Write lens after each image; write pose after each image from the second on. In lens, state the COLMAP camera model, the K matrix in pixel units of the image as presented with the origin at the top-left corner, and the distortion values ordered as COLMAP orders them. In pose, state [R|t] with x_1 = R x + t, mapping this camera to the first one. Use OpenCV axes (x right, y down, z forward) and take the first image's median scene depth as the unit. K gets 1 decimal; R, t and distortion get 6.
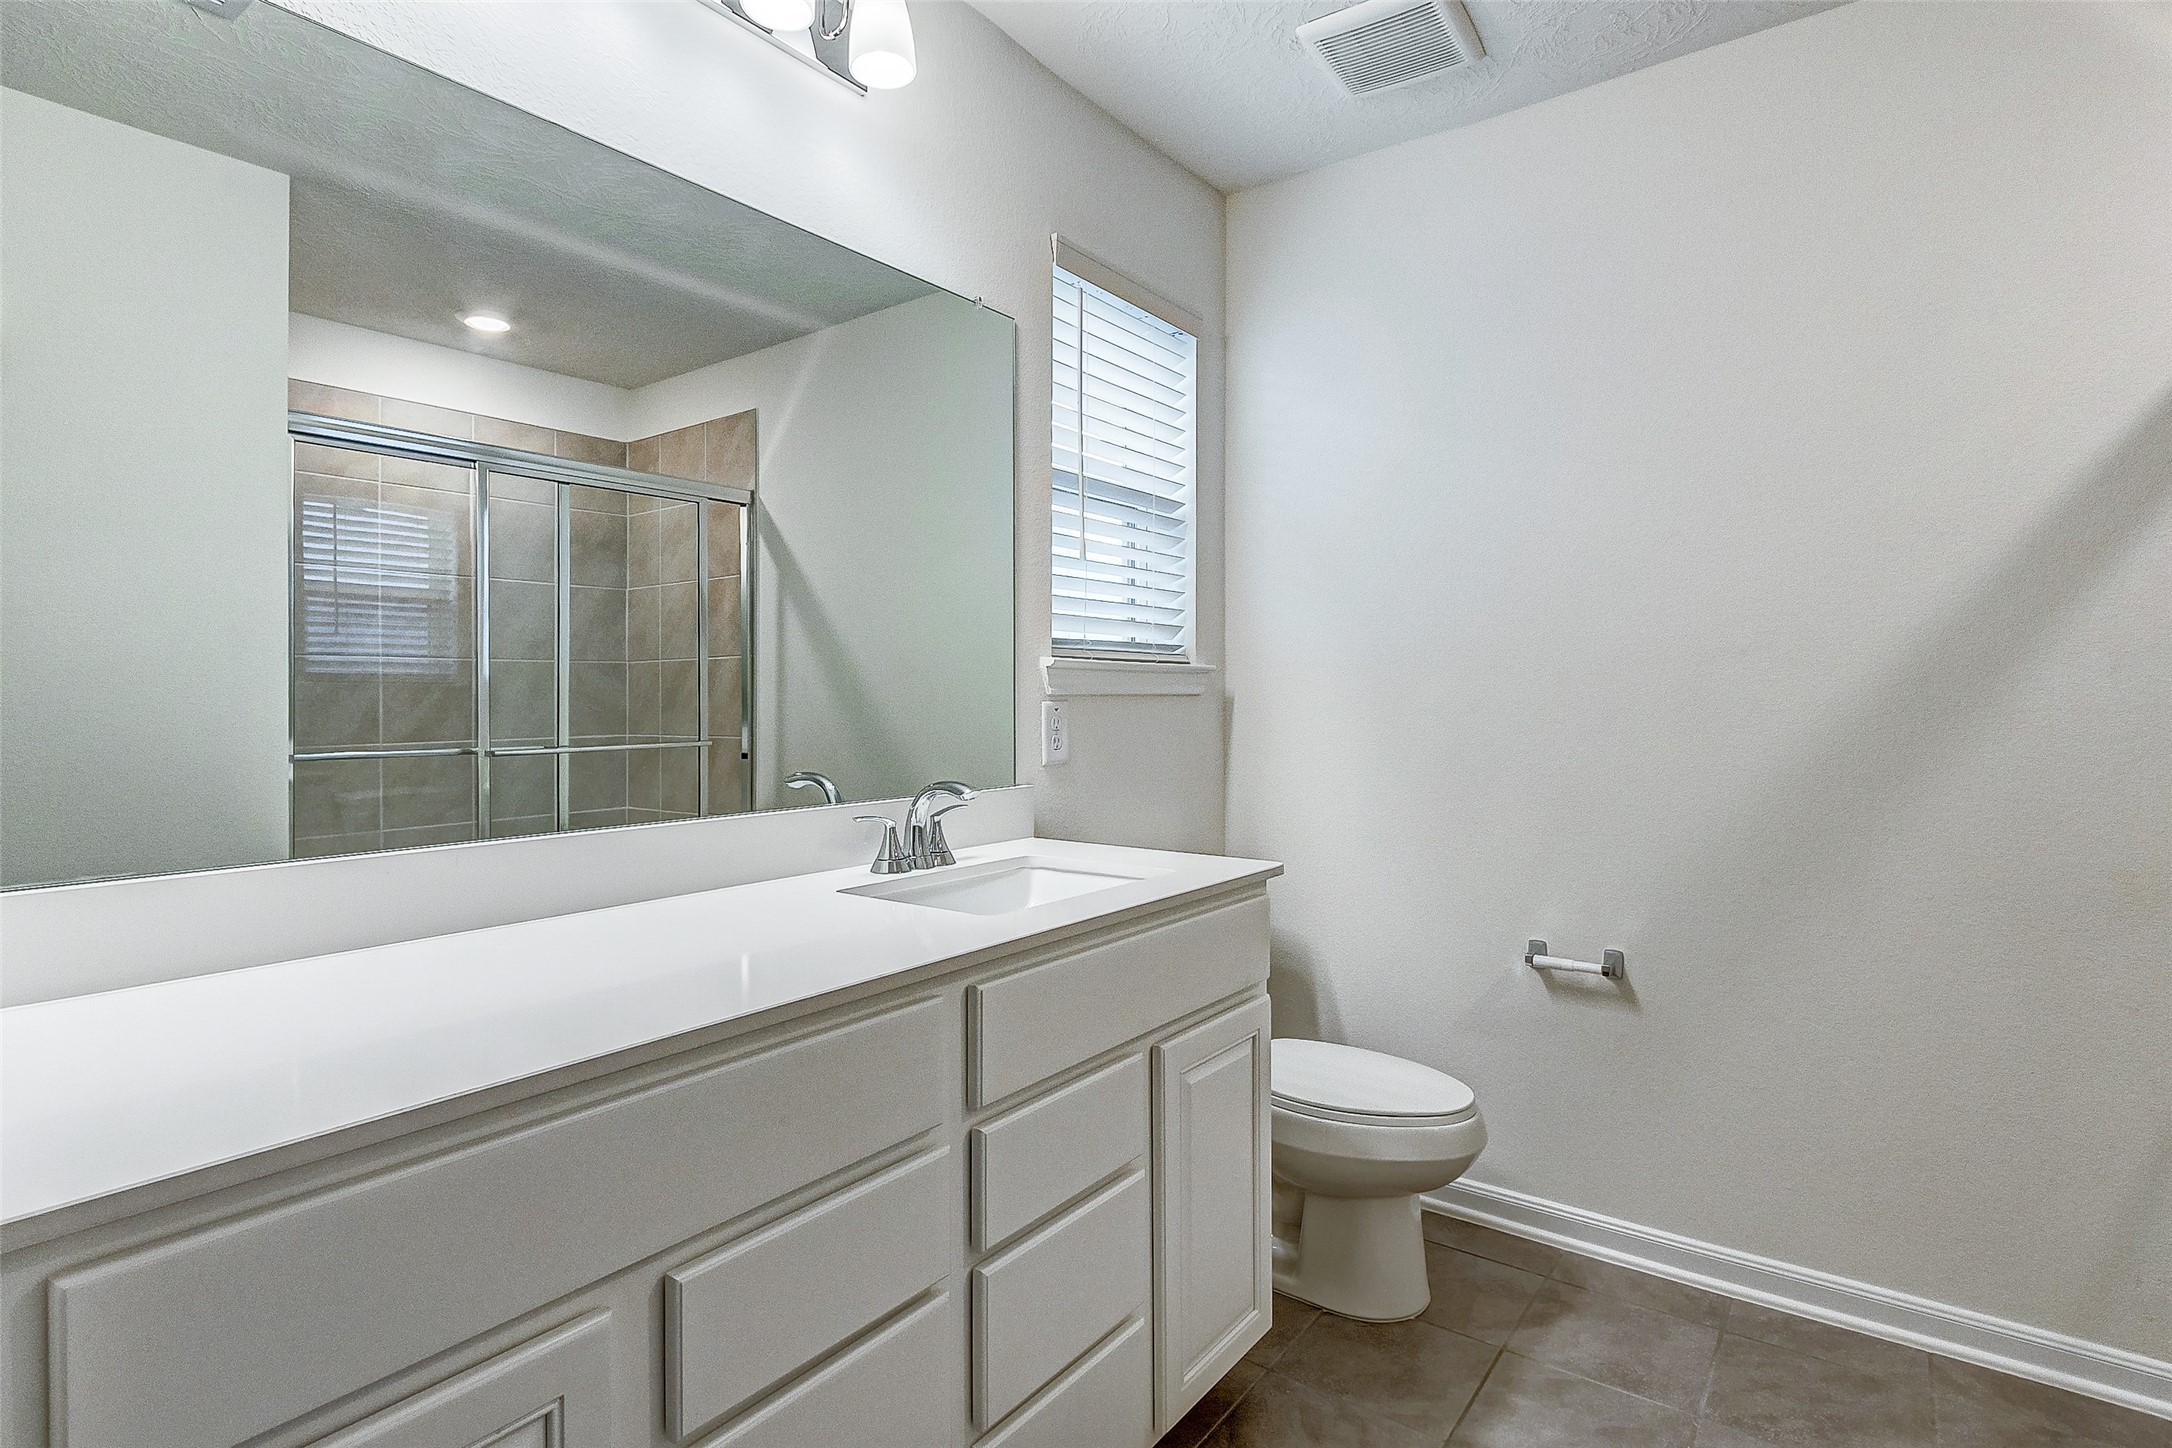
lens RADIAL K [[1107.1, 0, 1058.3], [0, 1107.1, 700.1], [0, 0, 1]] dist [0.000940, -0.001148]
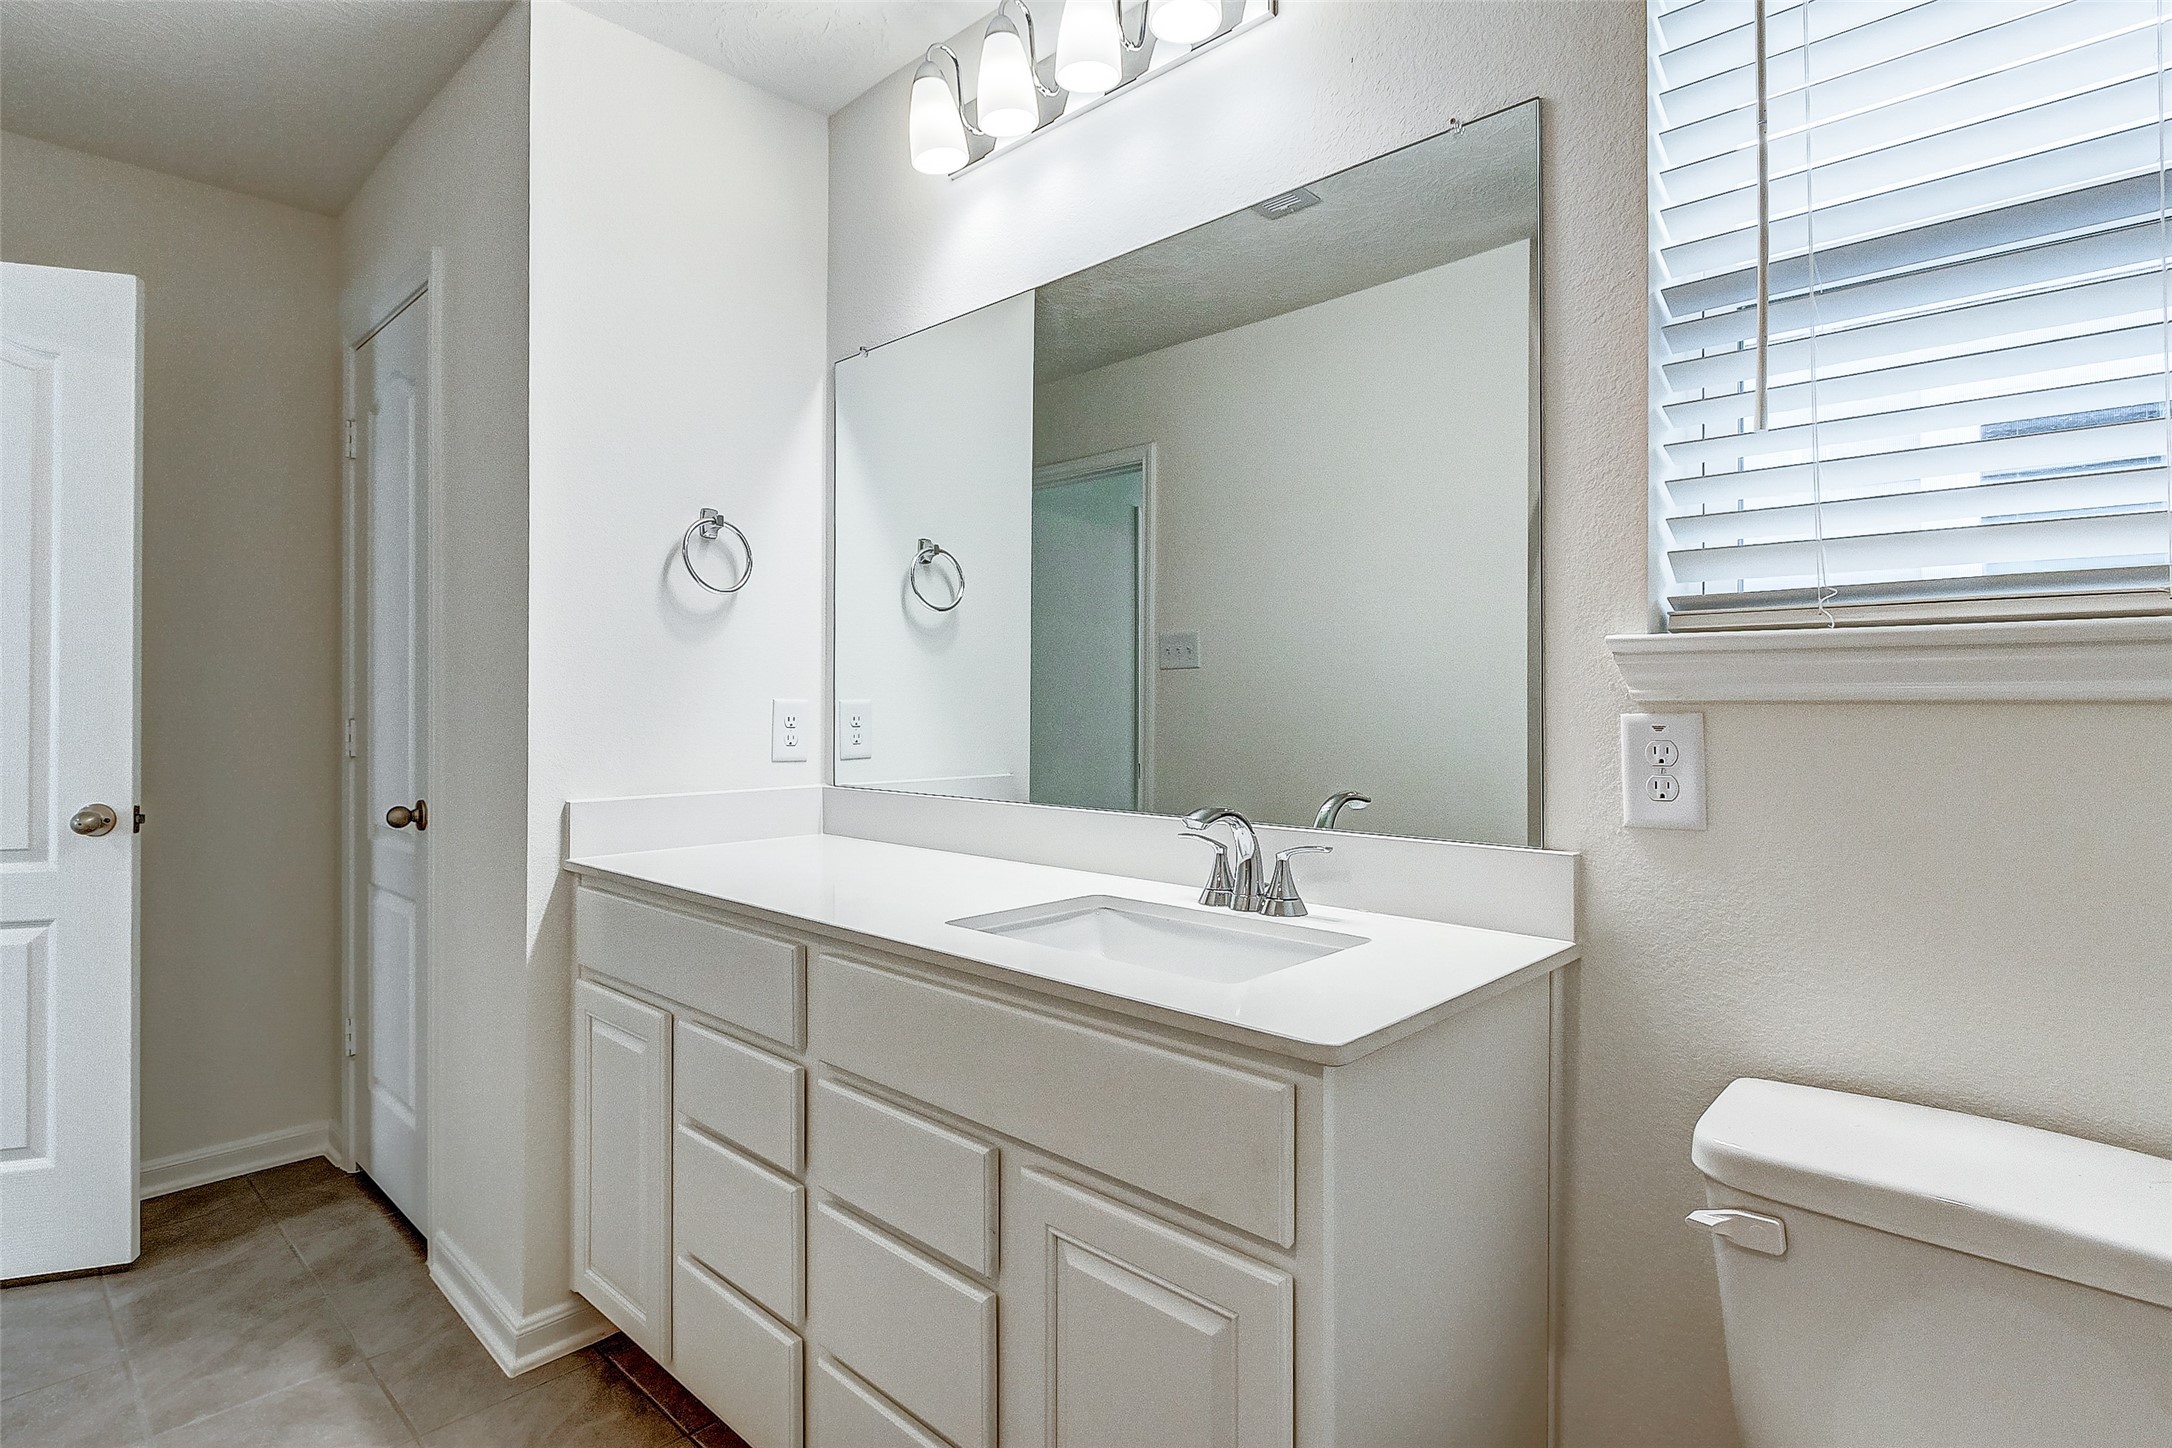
lens RADIAL K [[1107.1, 0, 1058.3], [0, 1107.1, 700.1], [0, 0, 1]] dist [0.000940, -0.001148]
pose [[-0.136739, -0.005746, -0.990590, 0.701208], [-0.003874, 0.999979, -0.005265, -0.001588], [0.990600, 0.003118, -0.136758, 0.942514]]
